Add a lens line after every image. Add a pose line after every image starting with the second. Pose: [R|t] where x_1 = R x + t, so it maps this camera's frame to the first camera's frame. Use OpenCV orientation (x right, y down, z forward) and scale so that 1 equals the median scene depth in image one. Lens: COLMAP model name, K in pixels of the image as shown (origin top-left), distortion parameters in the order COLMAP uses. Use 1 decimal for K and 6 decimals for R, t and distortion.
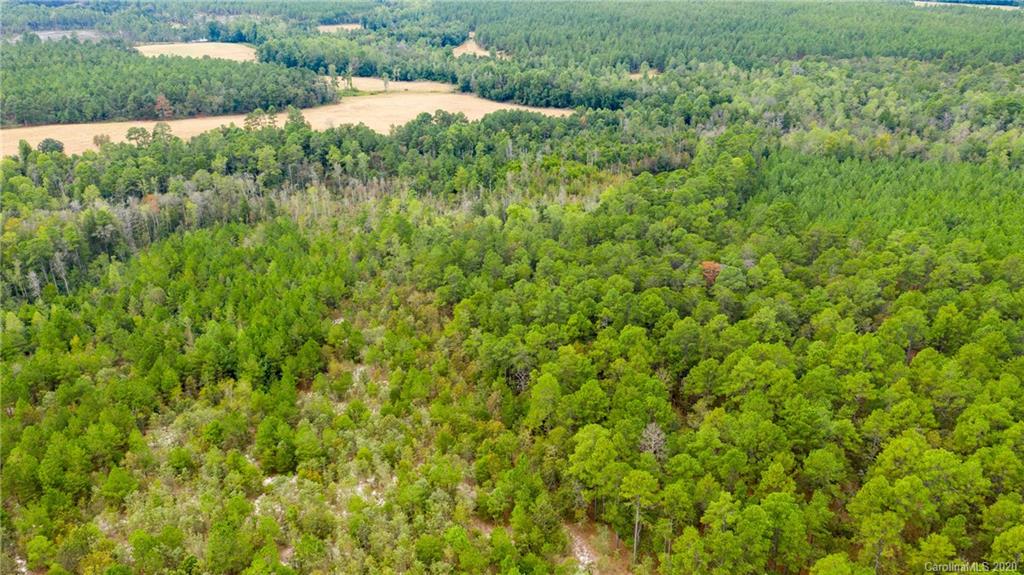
lens RADIAL K [[806.9, 0, 509.6], [0, 806.9, 283.7], [0, 0, 1]] dist [-0.017331, 0.014673]
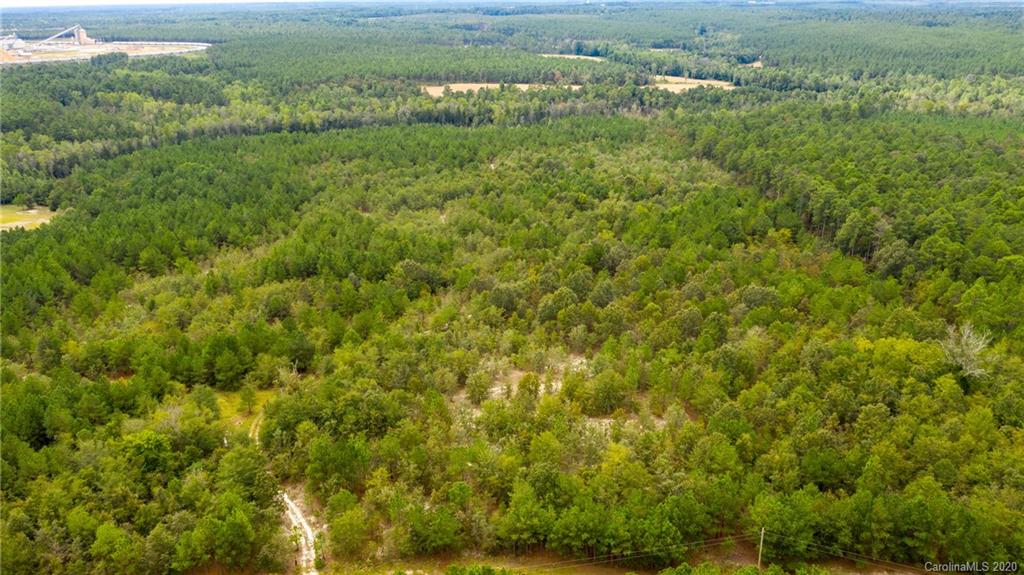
lens RADIAL K [[806.9, 0, 509.6], [0, 806.9, 283.7], [0, 0, 1]] dist [-0.017331, 0.014673]
pose [[0.923163, 0.137249, -0.359073, 0.209593], [-0.154639, 0.987768, -0.020013, 0.330839], [0.351934, 0.074002, 0.933095, -0.795081]]
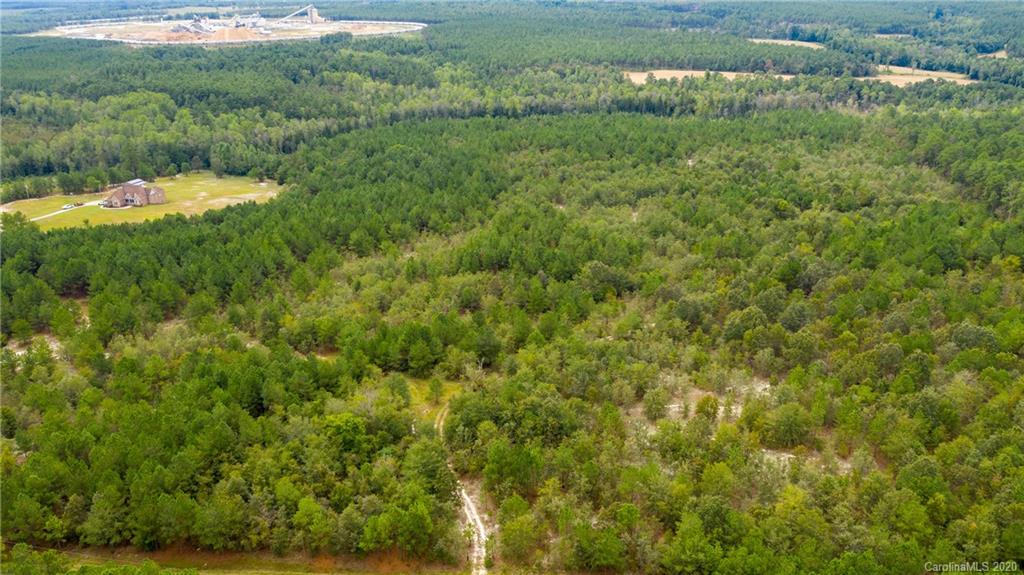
lens RADIAL K [[806.9, 0, 509.6], [0, 806.9, 283.7], [0, 0, 1]] dist [-0.017331, 0.014673]
pose [[0.803041, 0.218896, -0.554265, 0.209463], [-0.230384, 0.971814, 0.050011, 0.313874], [0.549589, 0.087533, 0.830837, -0.801820]]
